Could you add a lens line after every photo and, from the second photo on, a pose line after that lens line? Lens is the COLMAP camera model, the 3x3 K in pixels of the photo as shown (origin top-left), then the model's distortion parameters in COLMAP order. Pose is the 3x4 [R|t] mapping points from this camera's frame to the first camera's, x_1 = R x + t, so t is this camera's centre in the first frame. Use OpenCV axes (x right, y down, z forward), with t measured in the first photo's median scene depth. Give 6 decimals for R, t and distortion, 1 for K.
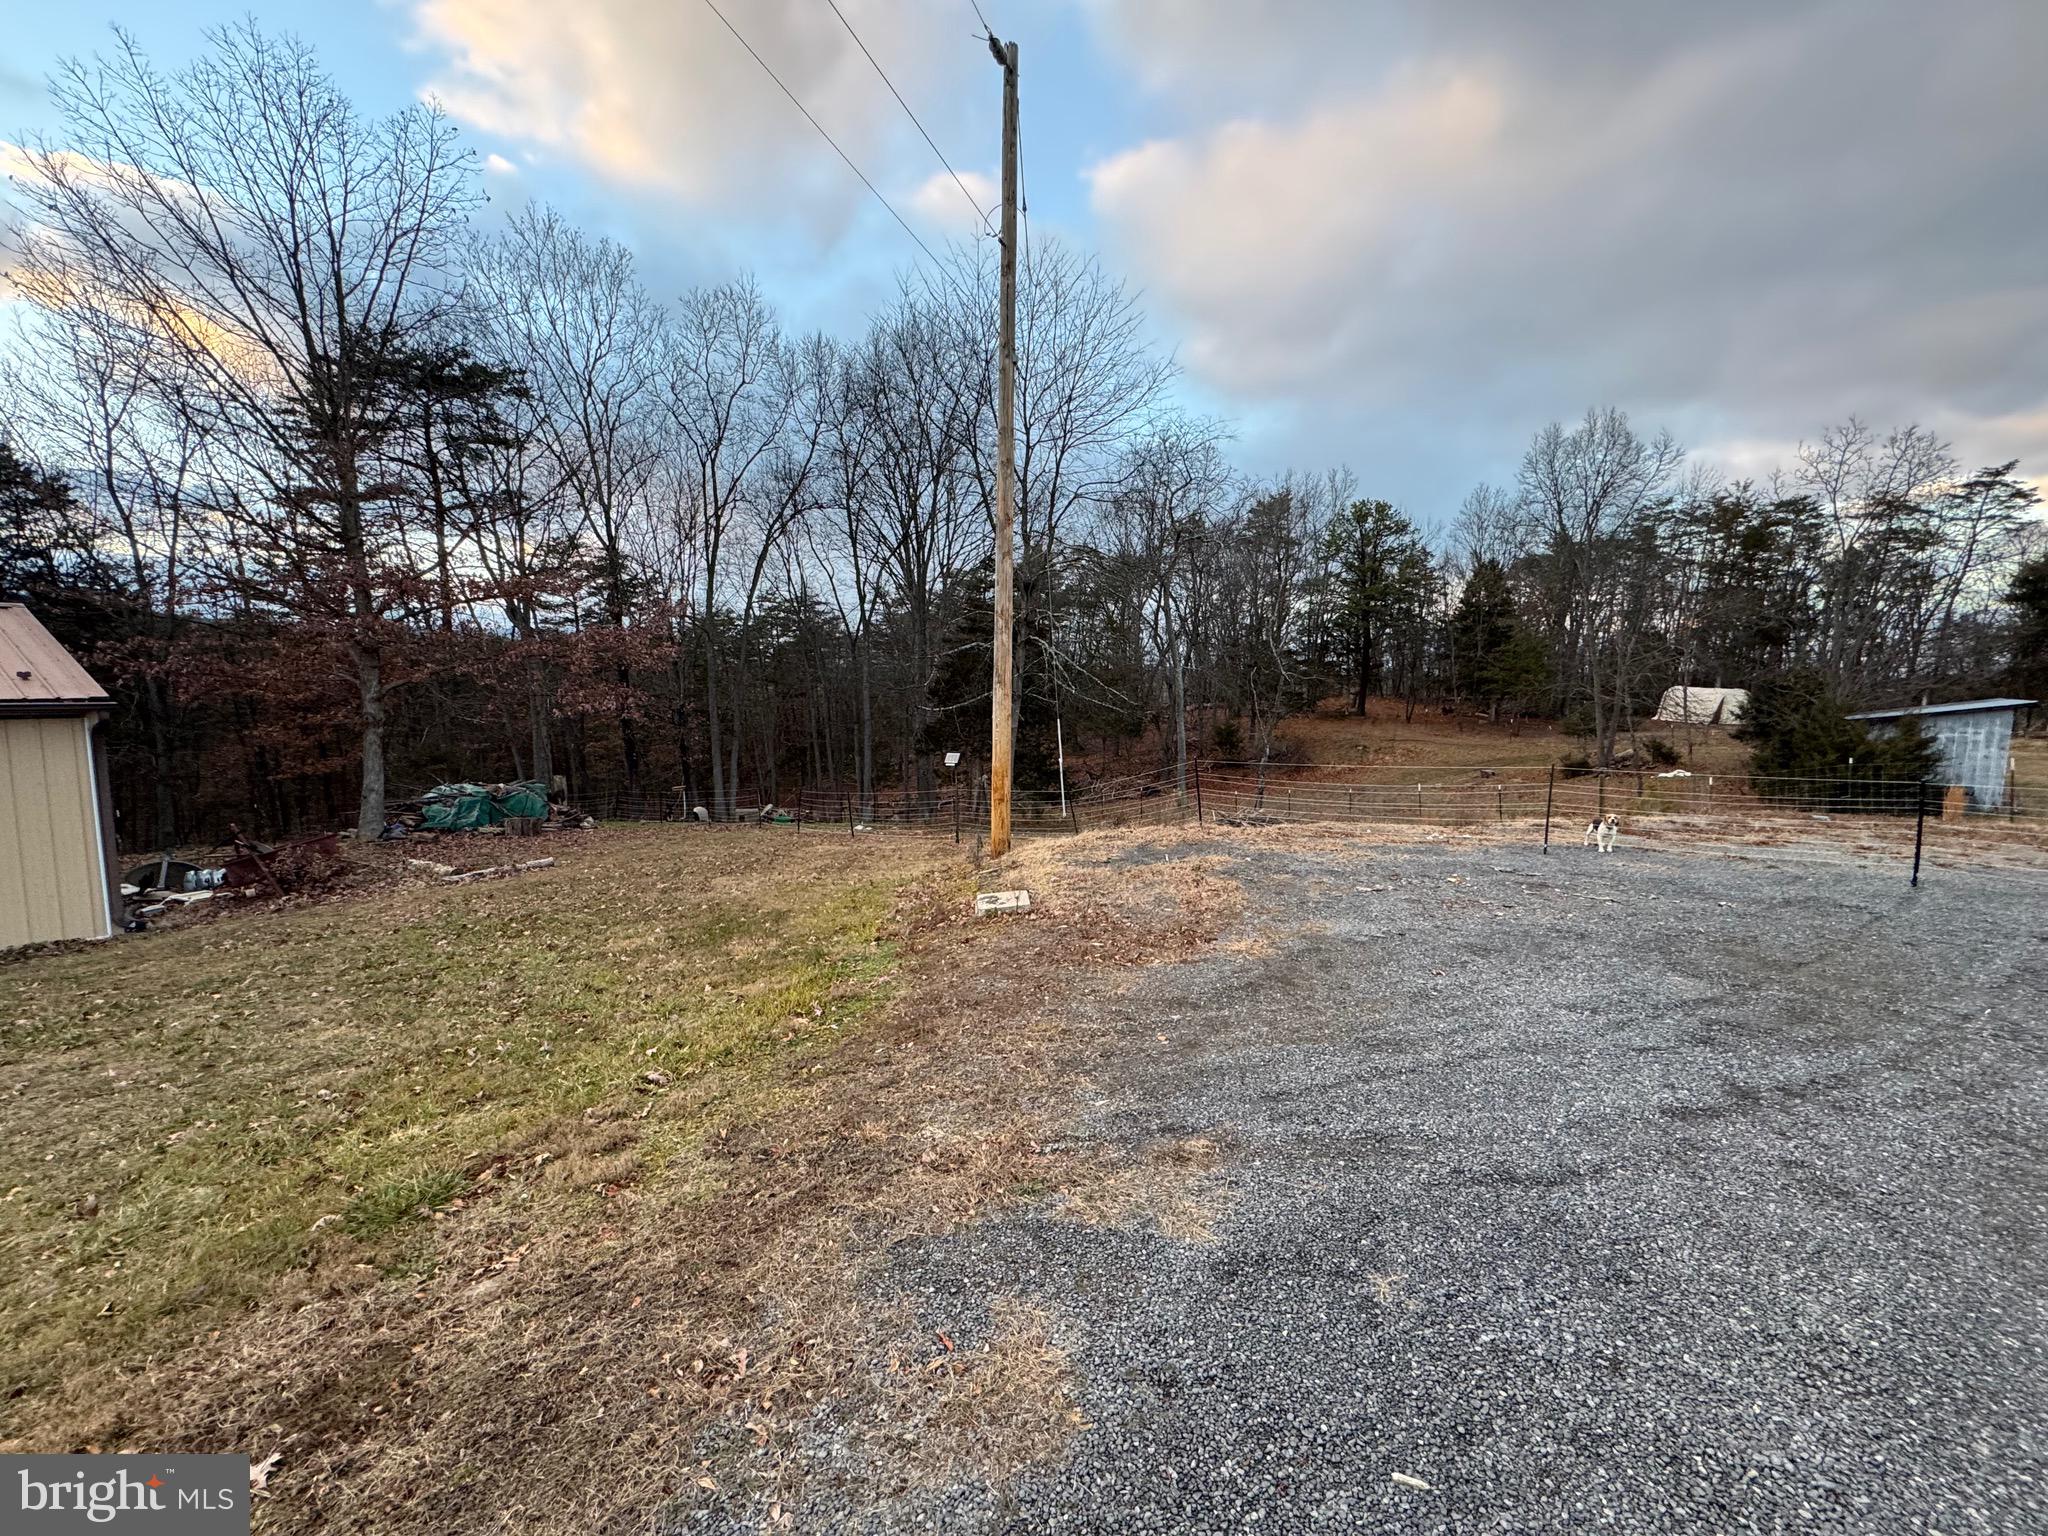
lens RADIAL K [[817.3, 0, 1025.1], [0, 817.3, 765.0], [0, 0, 1]] dist [-0.002511, -0.000162]
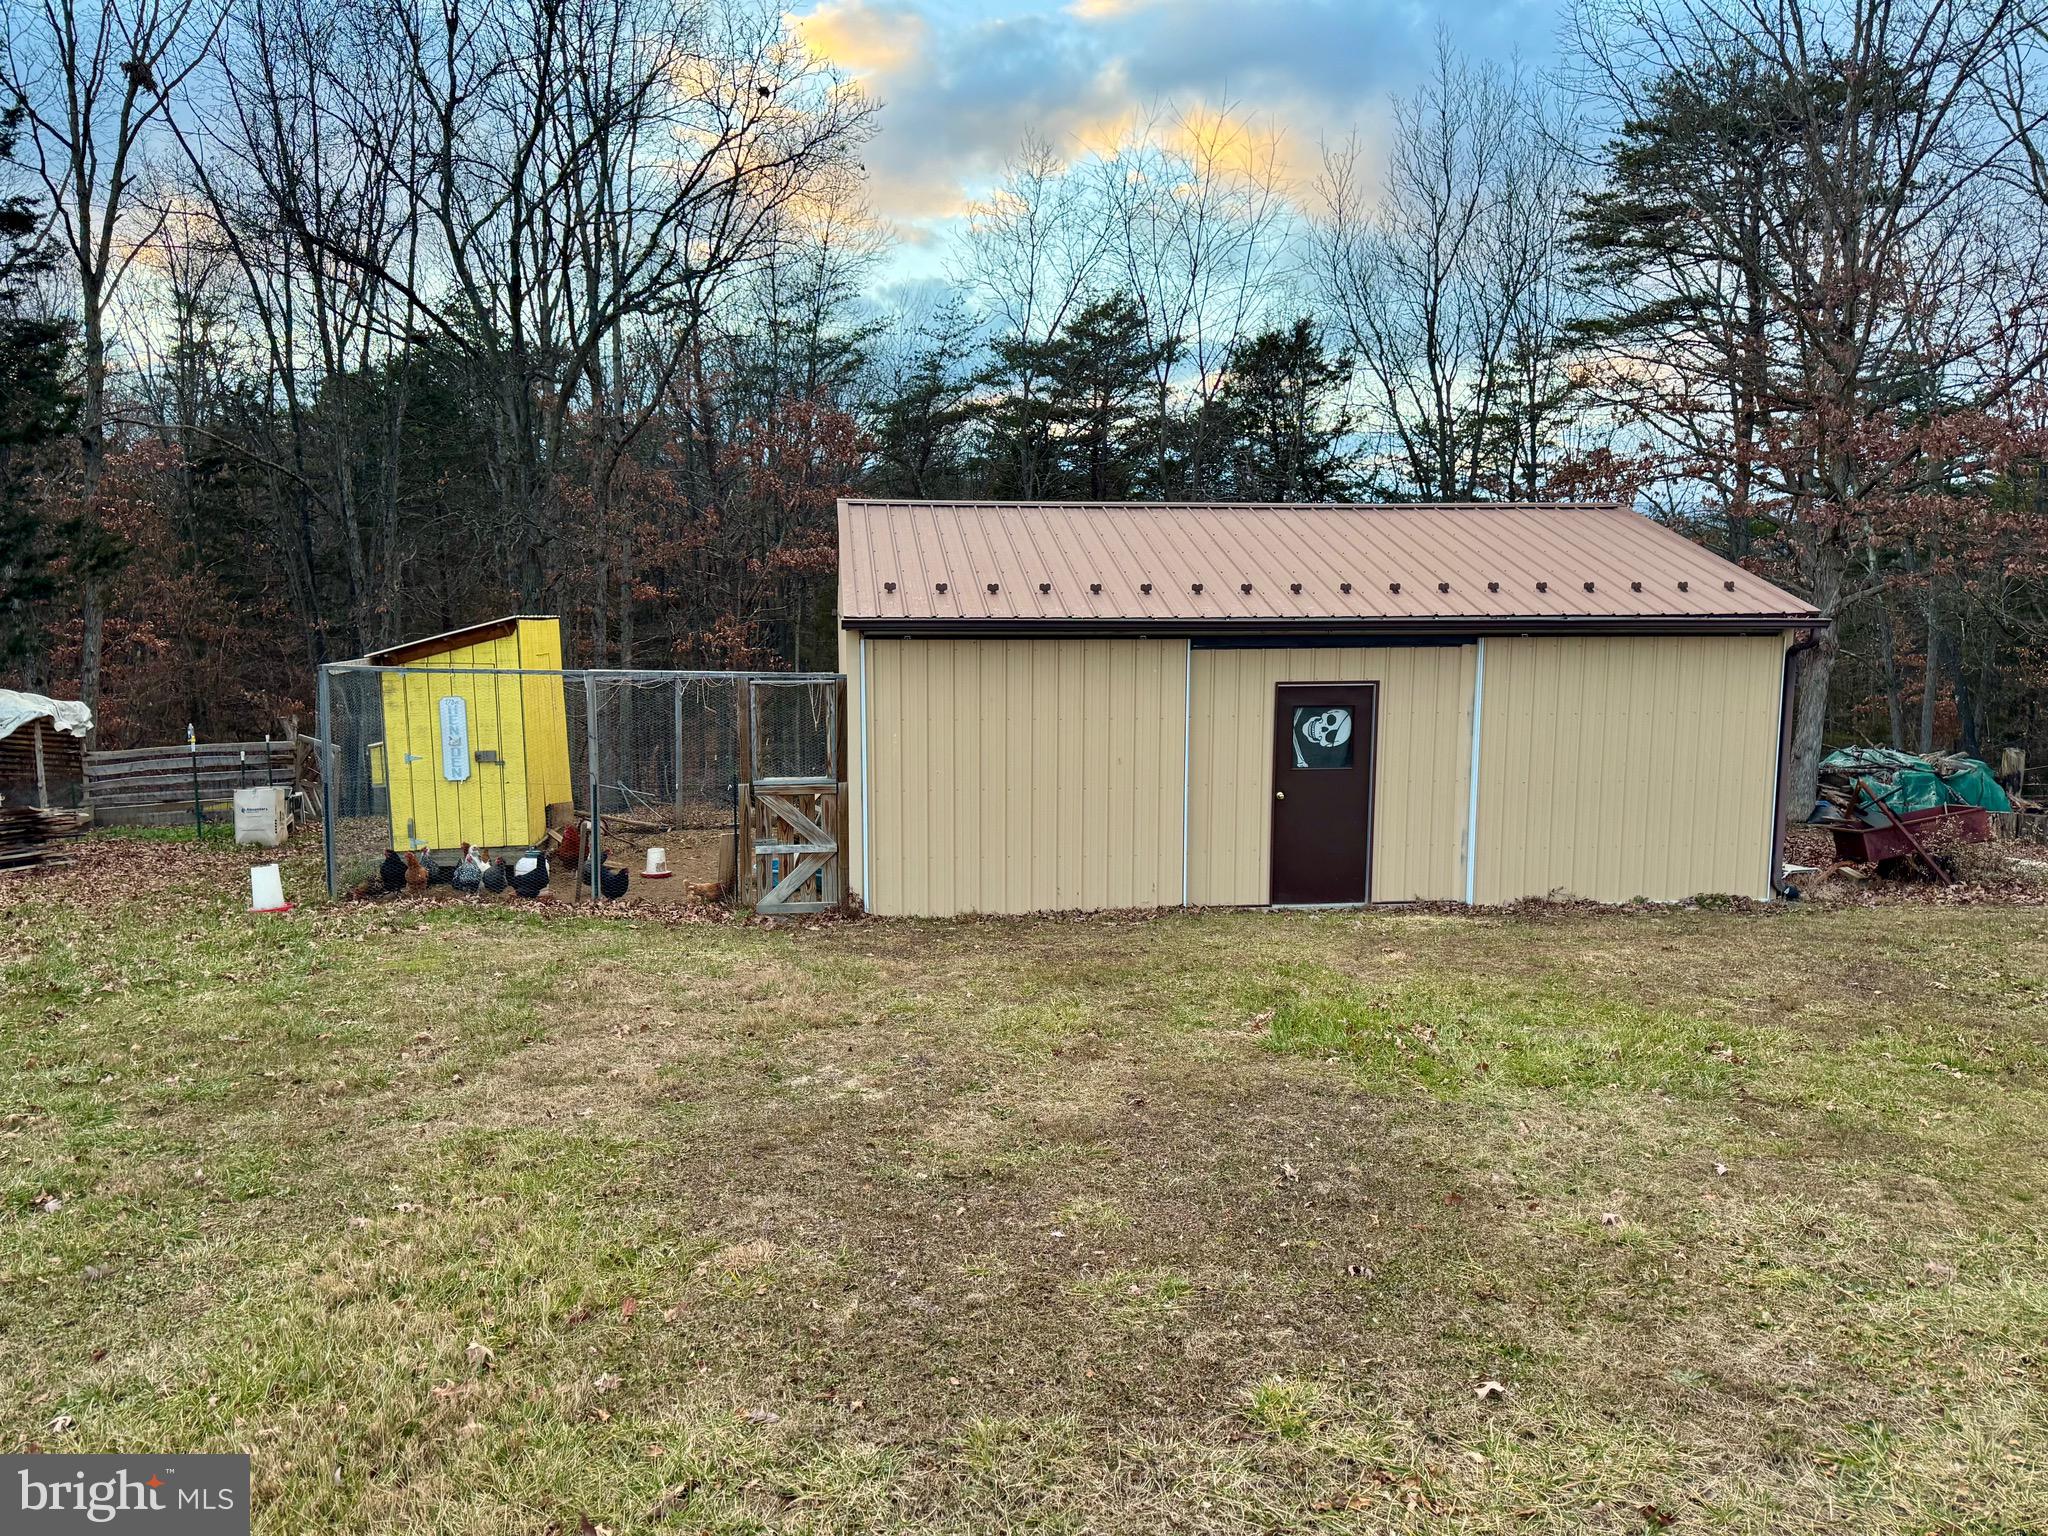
lens RADIAL K [[1444.9, 0, 1033.2], [0, 1444.9, 766.1], [0, 0, 1]] dist [0.046711, -0.048328]
pose [[0.625231, 0.092539, -0.774934, -0.339463], [-0.076736, 0.995423, 0.056957, 0.035458], [0.776658, 0.023854, 0.629471, -0.395336]]
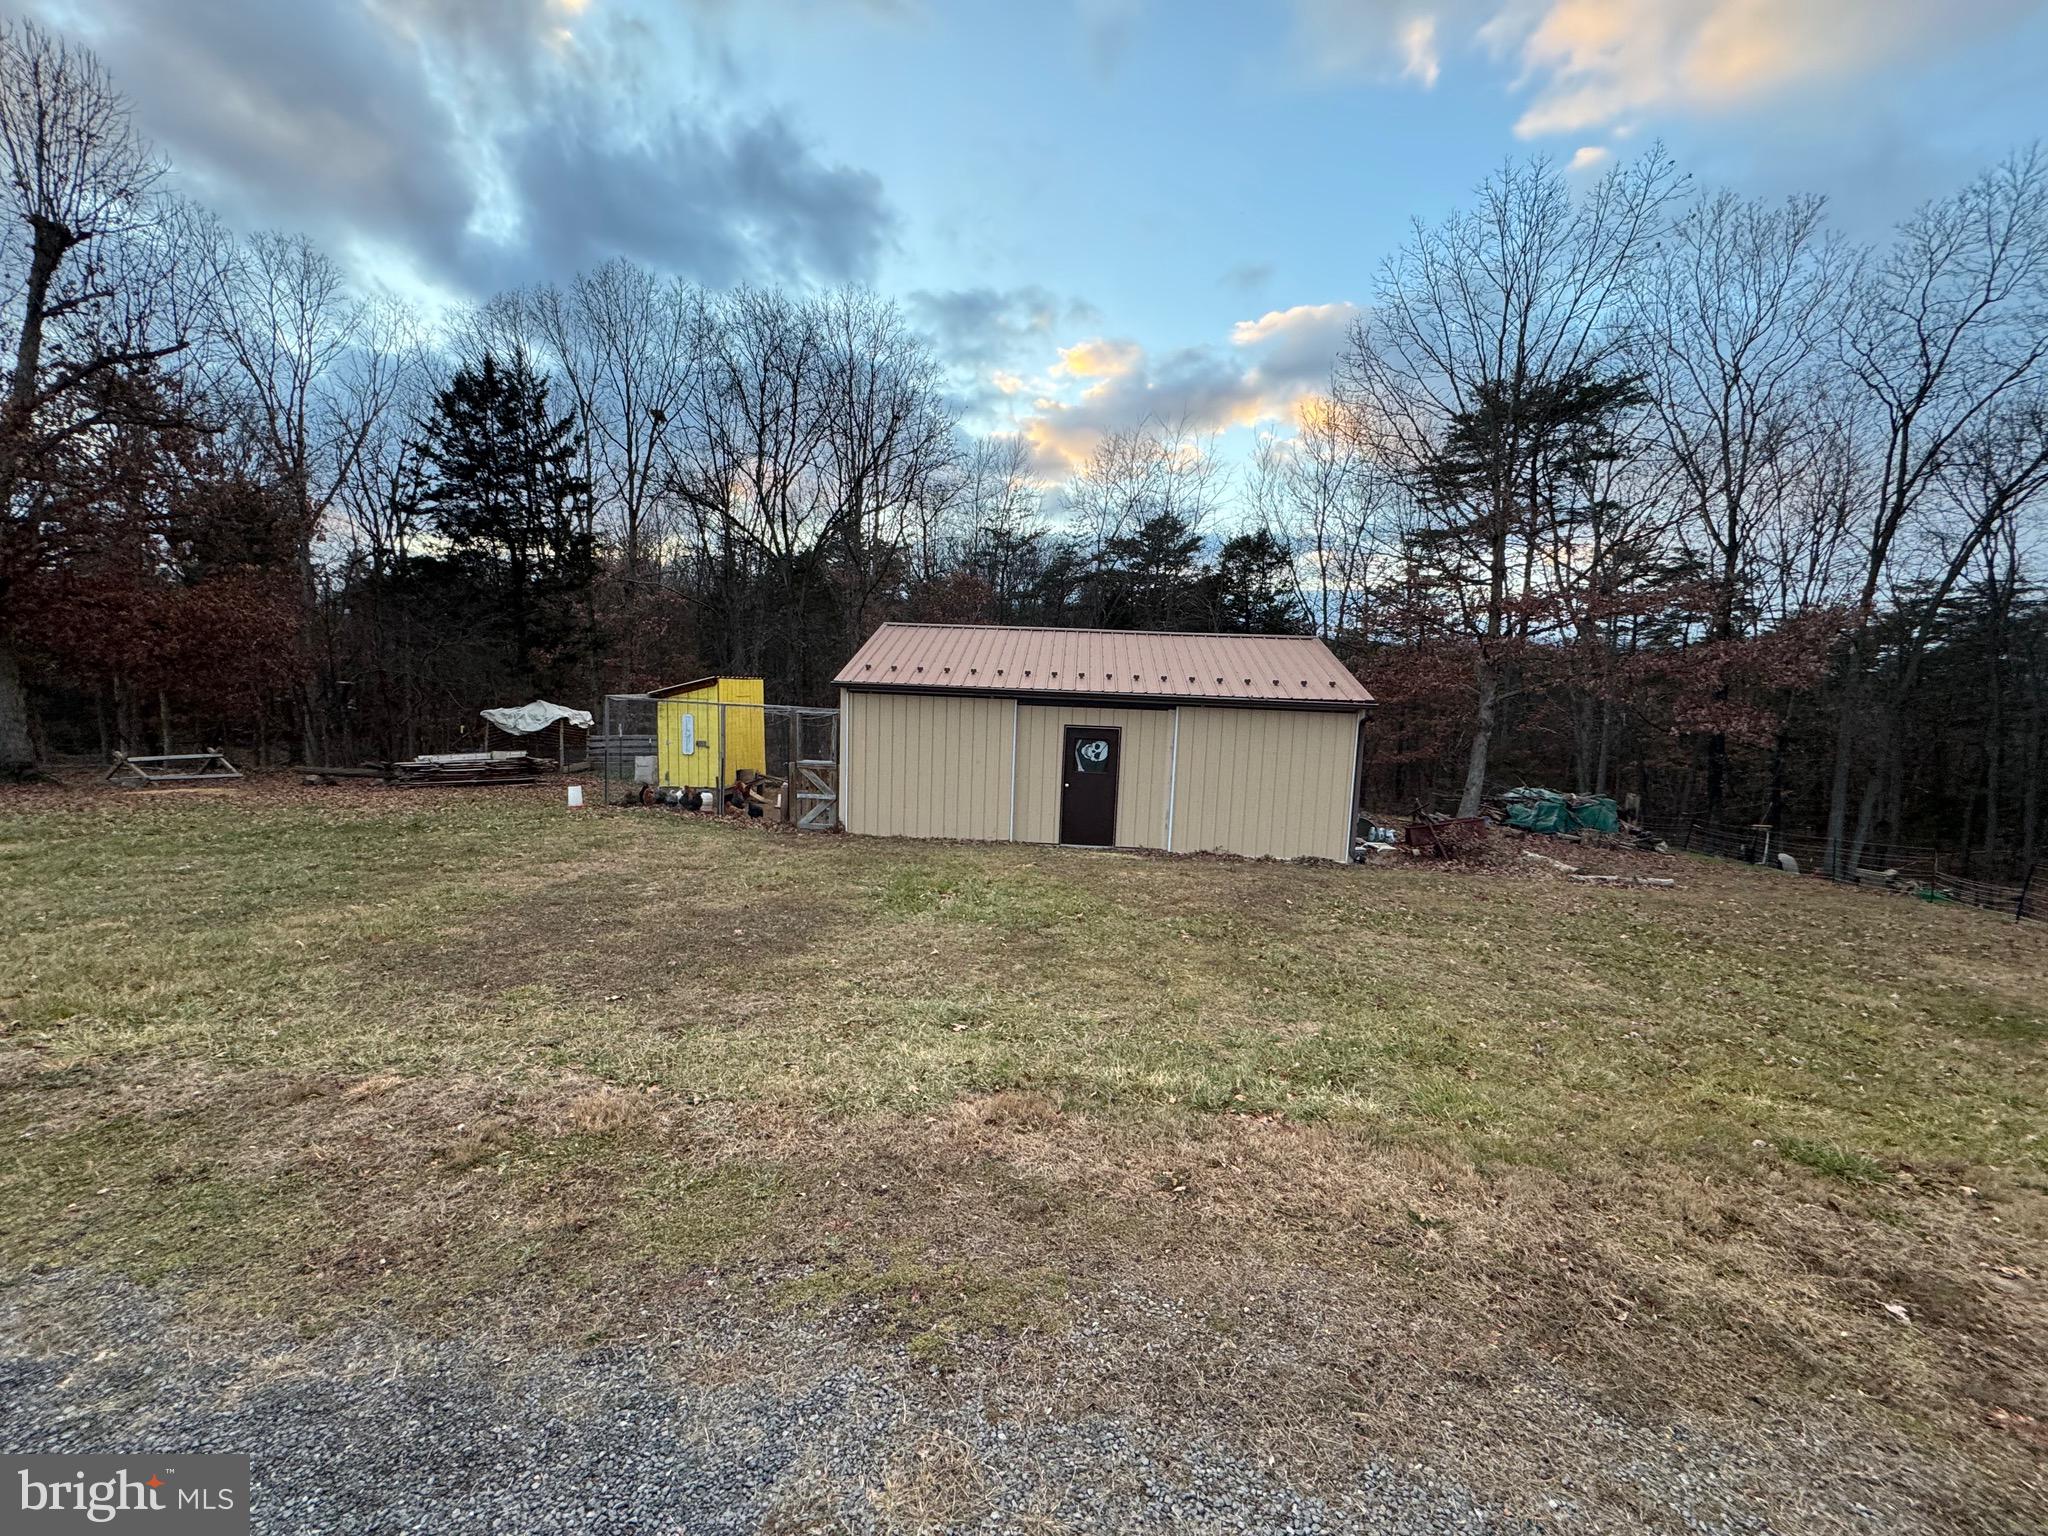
lens RADIAL K [[817.3, 0, 1020.4], [0, 817.3, 764.5], [0, 0, 1]] dist [-0.002511, -0.000162]
pose [[0.449381, 0.113768, -0.886066, -0.078578], [-0.122633, 0.990324, 0.064960, 0.009151], [0.884883, 0.079469, 0.458984, -0.156292]]
